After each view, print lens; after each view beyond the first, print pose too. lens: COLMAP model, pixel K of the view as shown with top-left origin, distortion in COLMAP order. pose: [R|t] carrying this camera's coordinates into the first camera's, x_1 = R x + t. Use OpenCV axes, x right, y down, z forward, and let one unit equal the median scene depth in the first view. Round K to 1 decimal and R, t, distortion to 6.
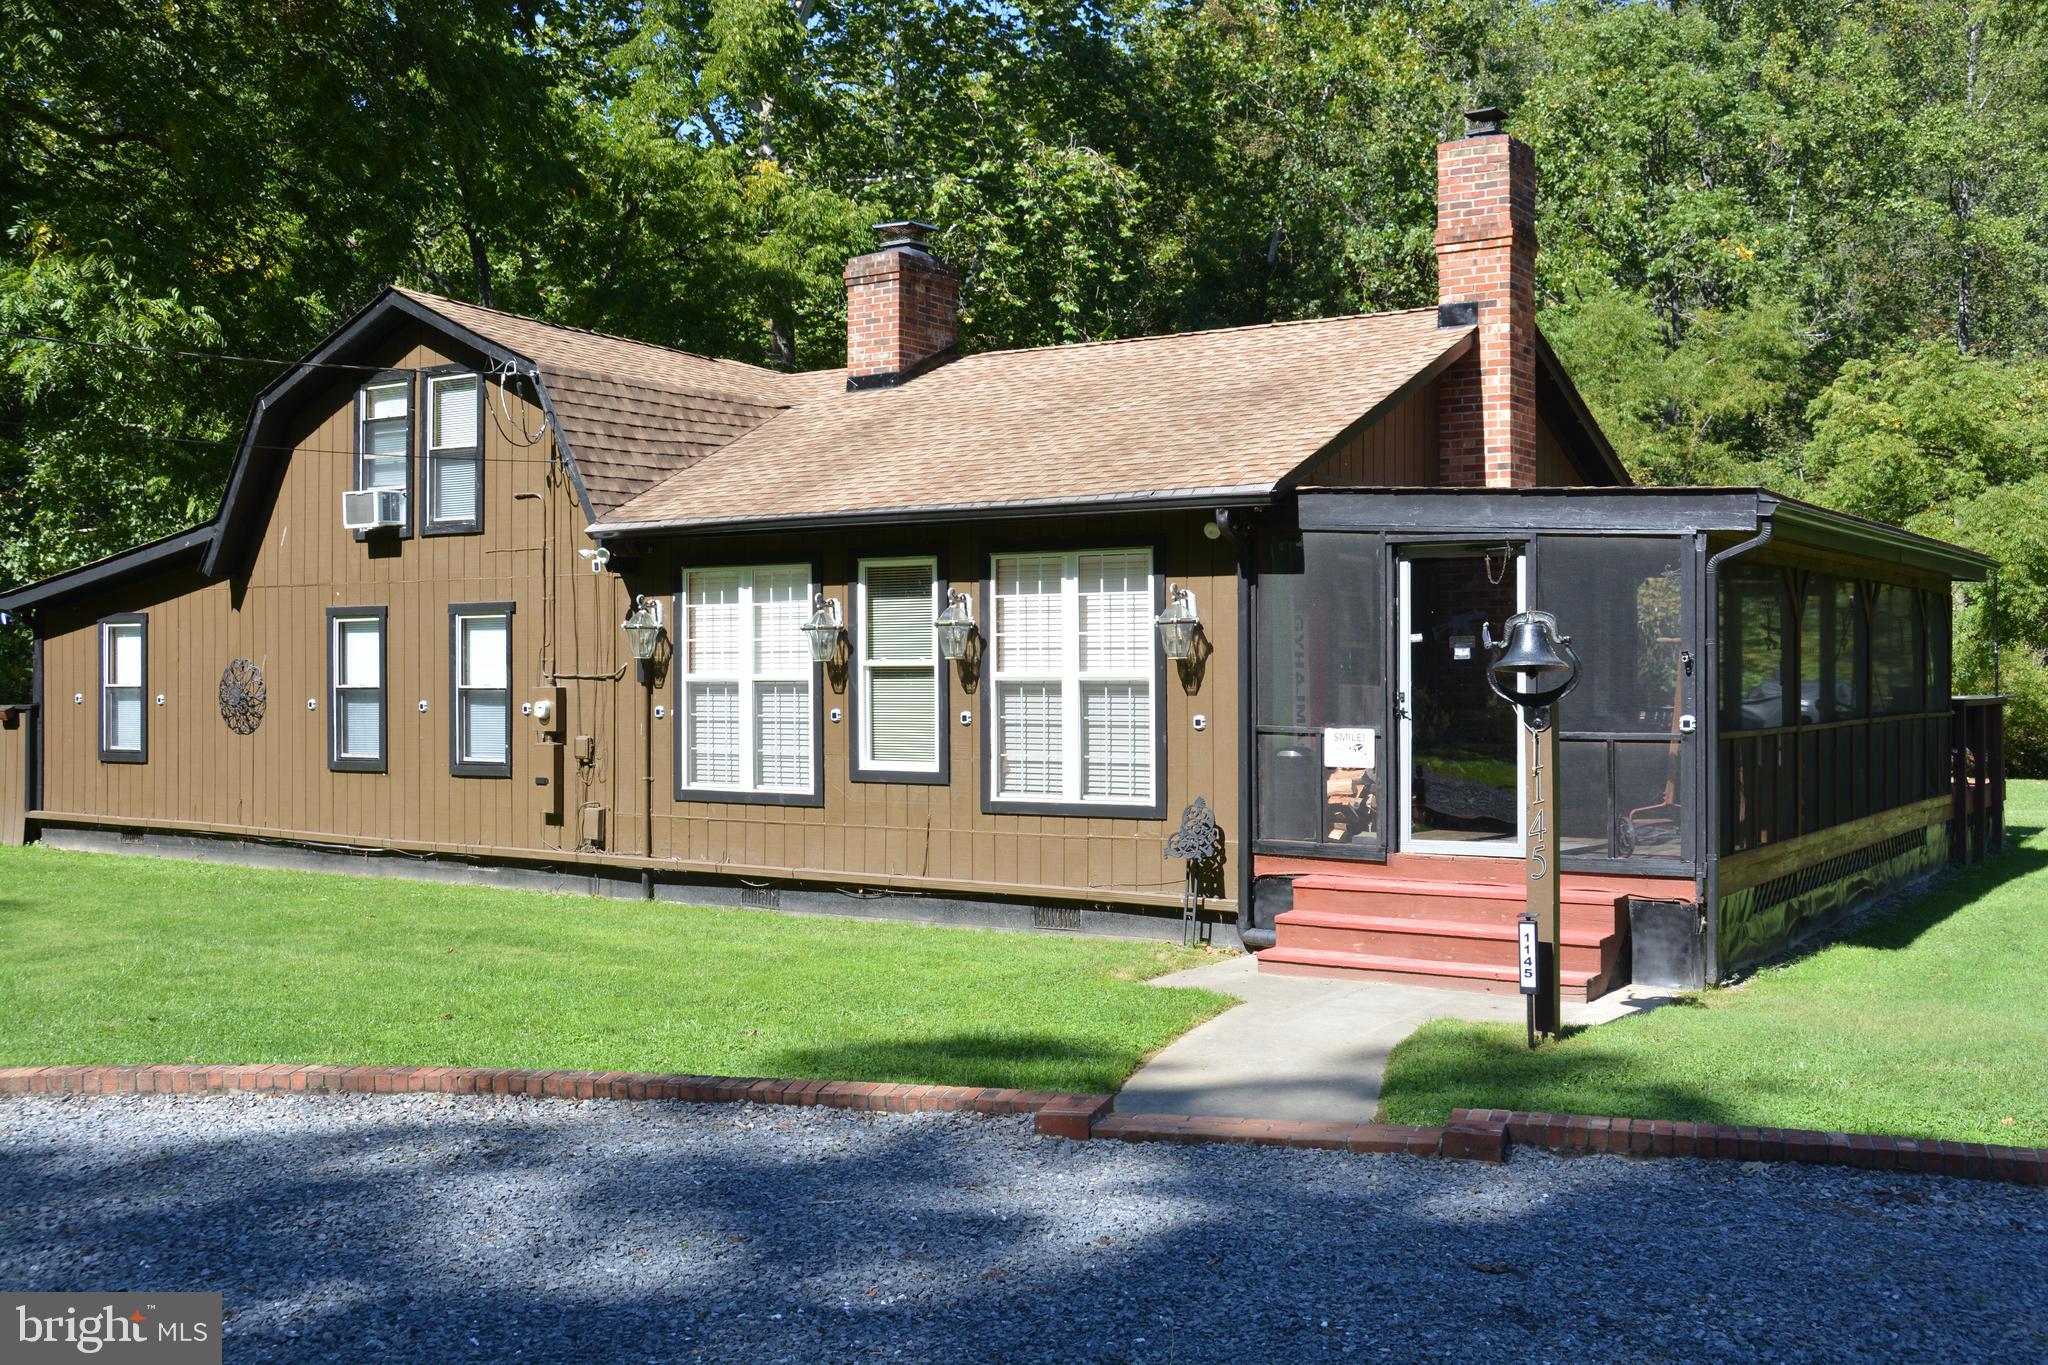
lens RADIAL K [[2056.8, 0, 1036.5], [0, 2056.8, 676.0], [0, 0, 1]] dist [-0.018917, 0.000000]
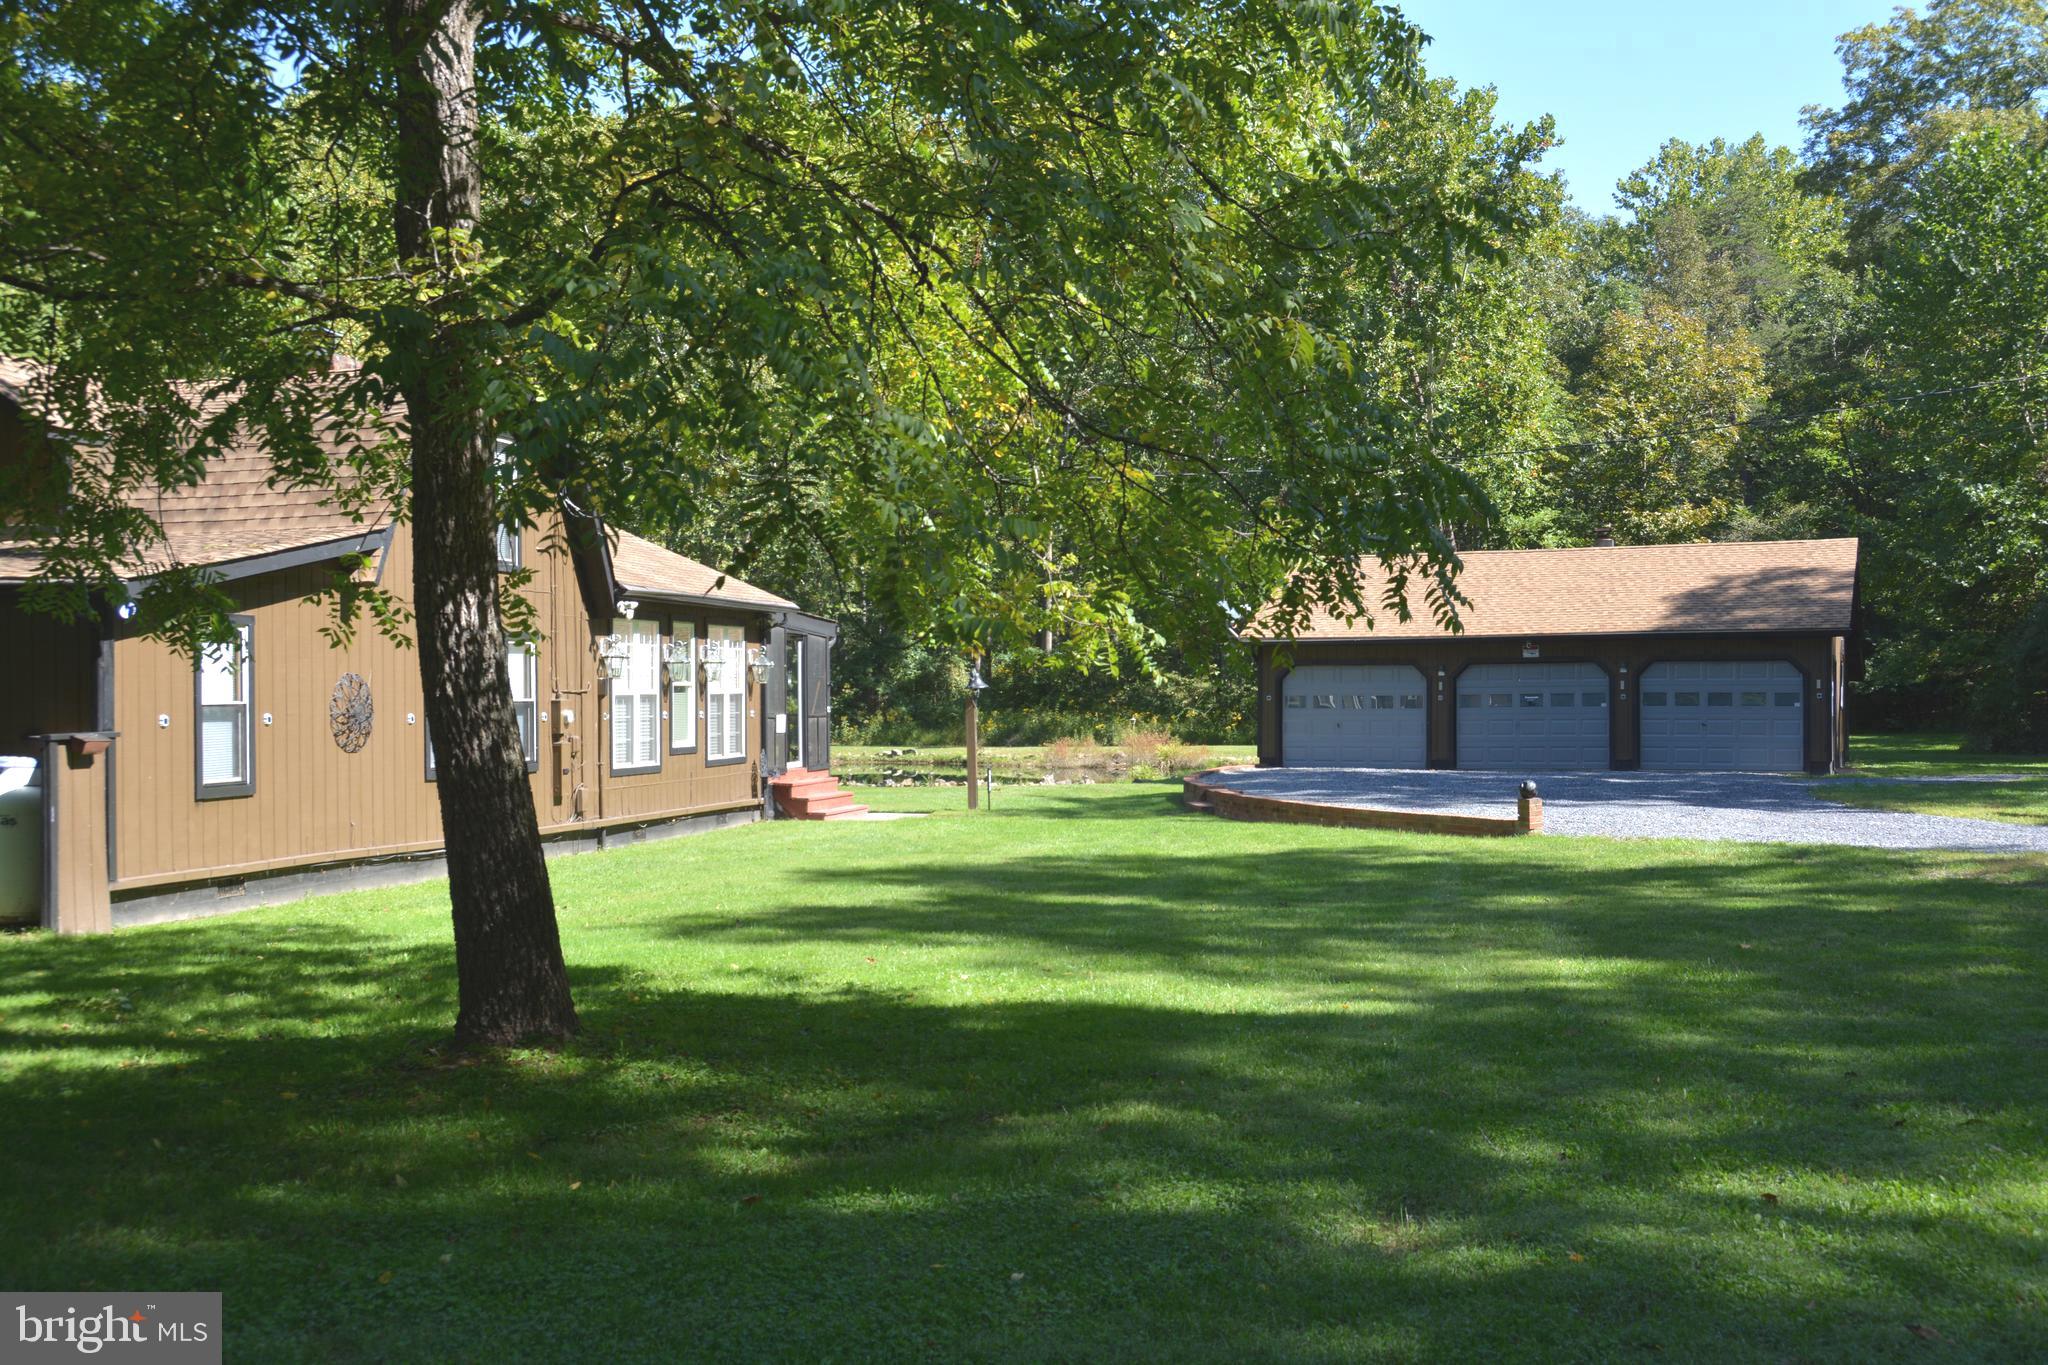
lens RADIAL K [[2056.8, 0, 1019.7], [0, 2056.8, 733.3], [0, 0, 1]] dist [-0.018917, 0.000000]
pose [[-0.349390, -0.016893, 0.936825, -1.612817], [0.003487, 0.999807, 0.019330, 0.002373], [-0.936971, 0.010020, -0.349263, 1.216651]]
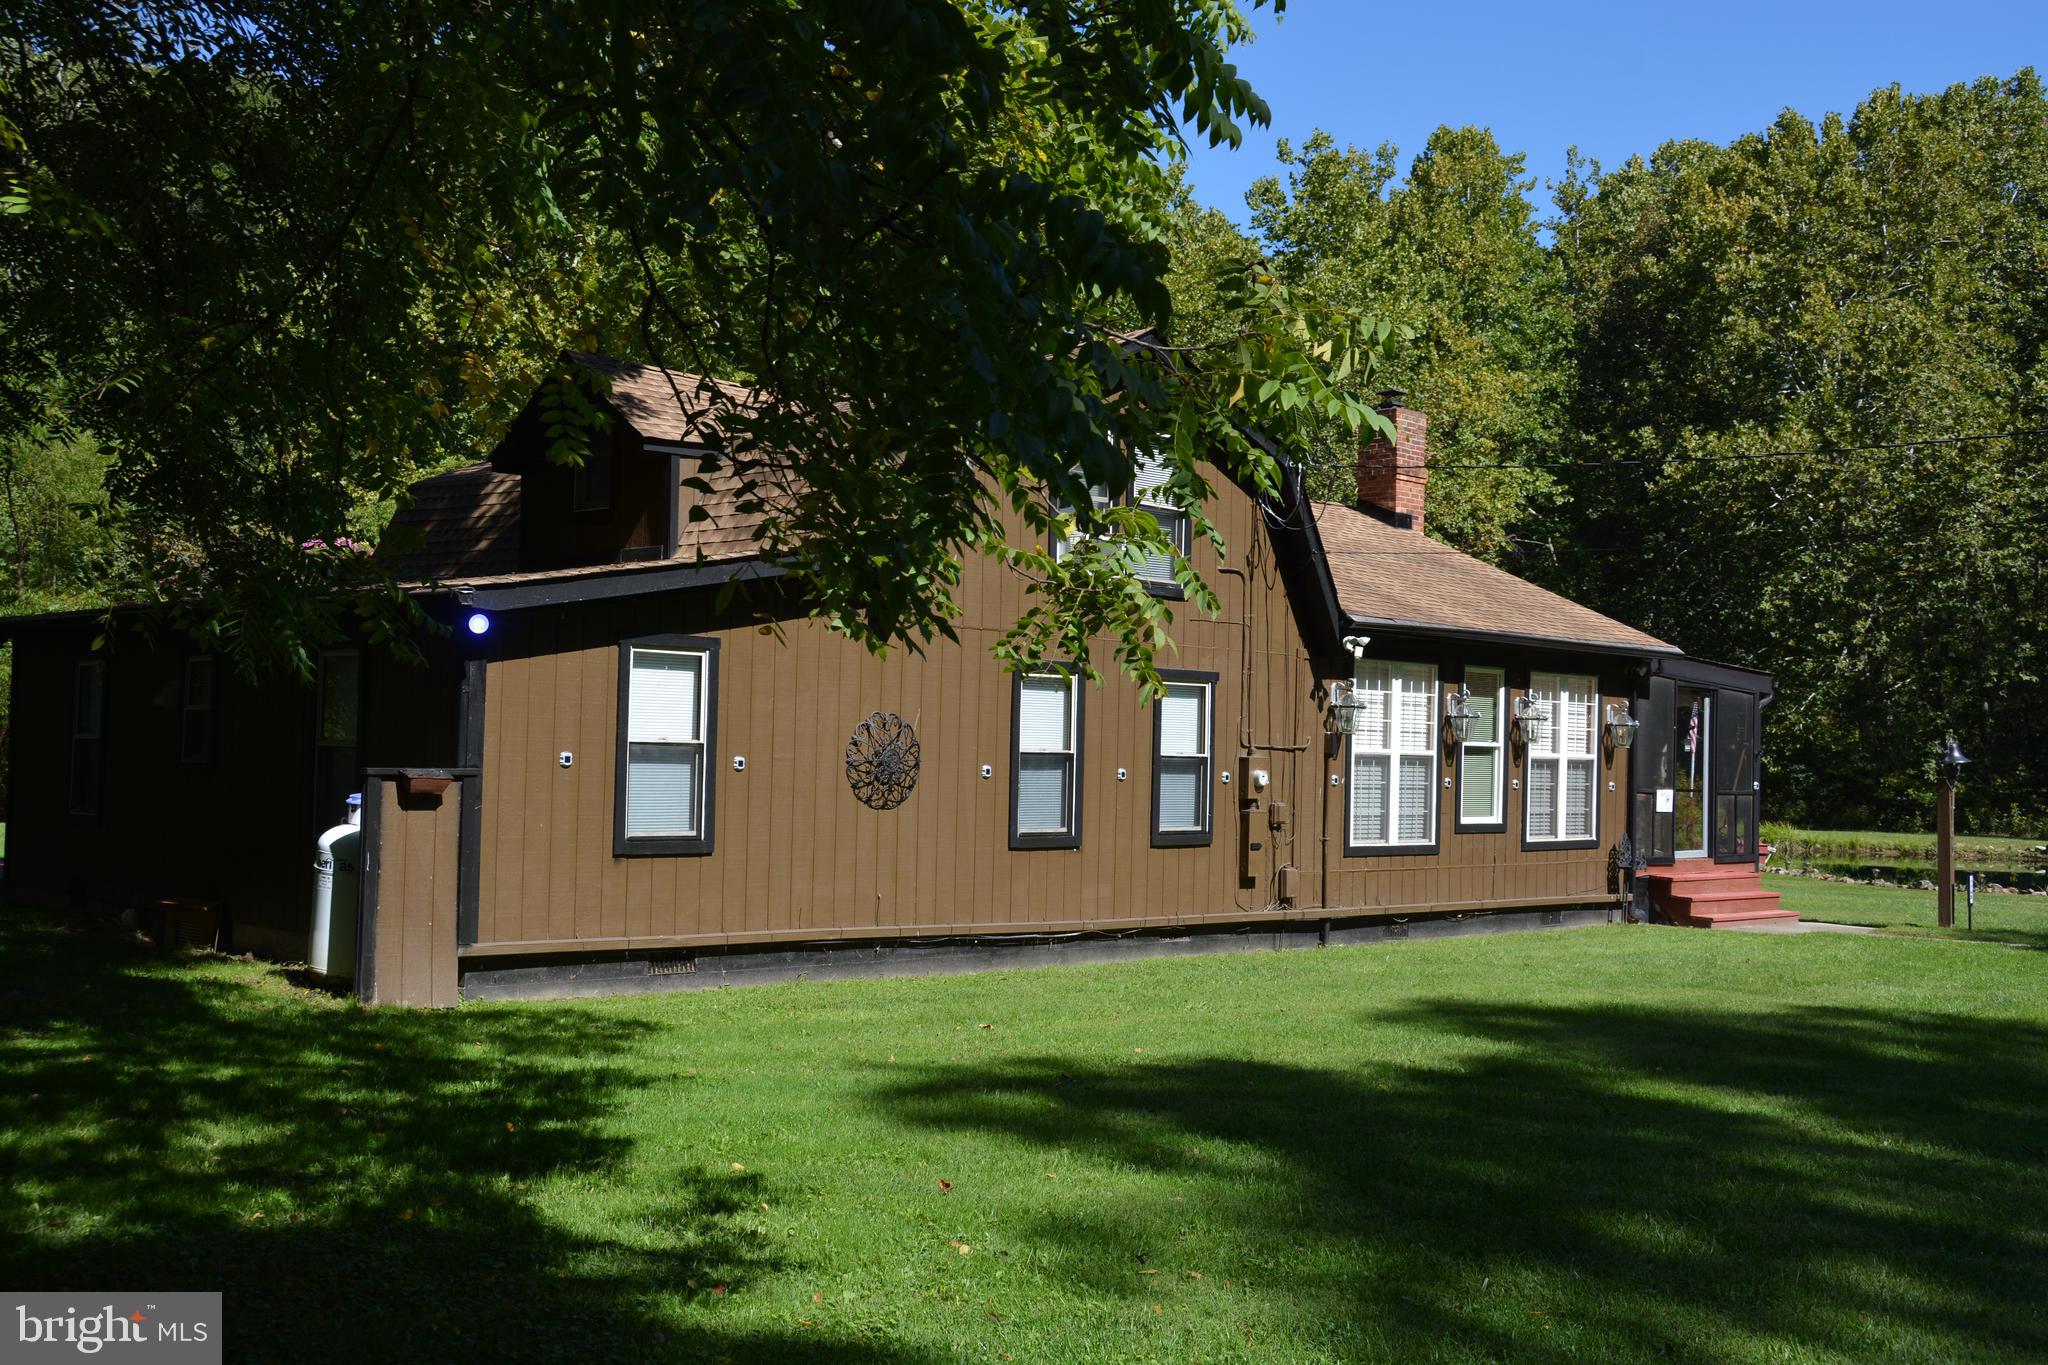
lens RADIAL K [[2056.8, 0, 1021.1], [0, 2056.8, 682.0], [0, 0, 1]] dist [-0.018917, 0.000000]
pose [[0.223783, 0.038895, 0.973863, -1.329450], [-0.026643, 0.999074, -0.033779, 0.005891], [-0.974275, -0.018387, 0.224612, 0.903964]]
